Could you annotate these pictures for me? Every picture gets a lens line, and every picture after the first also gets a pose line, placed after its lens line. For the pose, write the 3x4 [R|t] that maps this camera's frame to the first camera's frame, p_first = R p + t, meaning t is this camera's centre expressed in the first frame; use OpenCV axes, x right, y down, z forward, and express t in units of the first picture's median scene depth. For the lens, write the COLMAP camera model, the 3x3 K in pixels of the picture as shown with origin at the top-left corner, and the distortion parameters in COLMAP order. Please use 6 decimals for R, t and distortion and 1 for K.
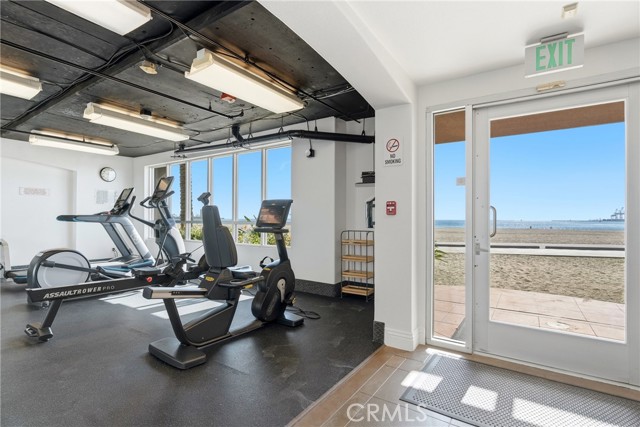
lens RADIAL K [[312.8, 0, 317.7], [0, 312.8, 215.4], [0, 0, 1]] dist [-0.012544, 0.003531]
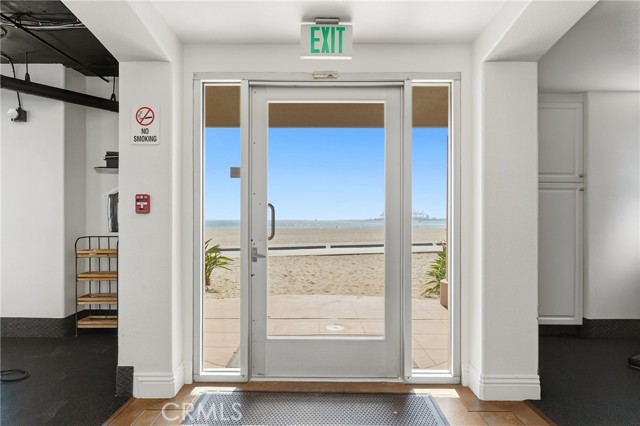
lens RADIAL K [[373.7, 0, 317.1], [0, 373.7, 216.1], [0, 0, 1]] dist [-0.022812, 0.004437]
pose [[0.831050, 0.000640, 0.556197, 0.092871], [-0.002375, 0.999994, 0.002399, 0.001583], [-0.556192, -0.003315, 0.831047, 0.074431]]
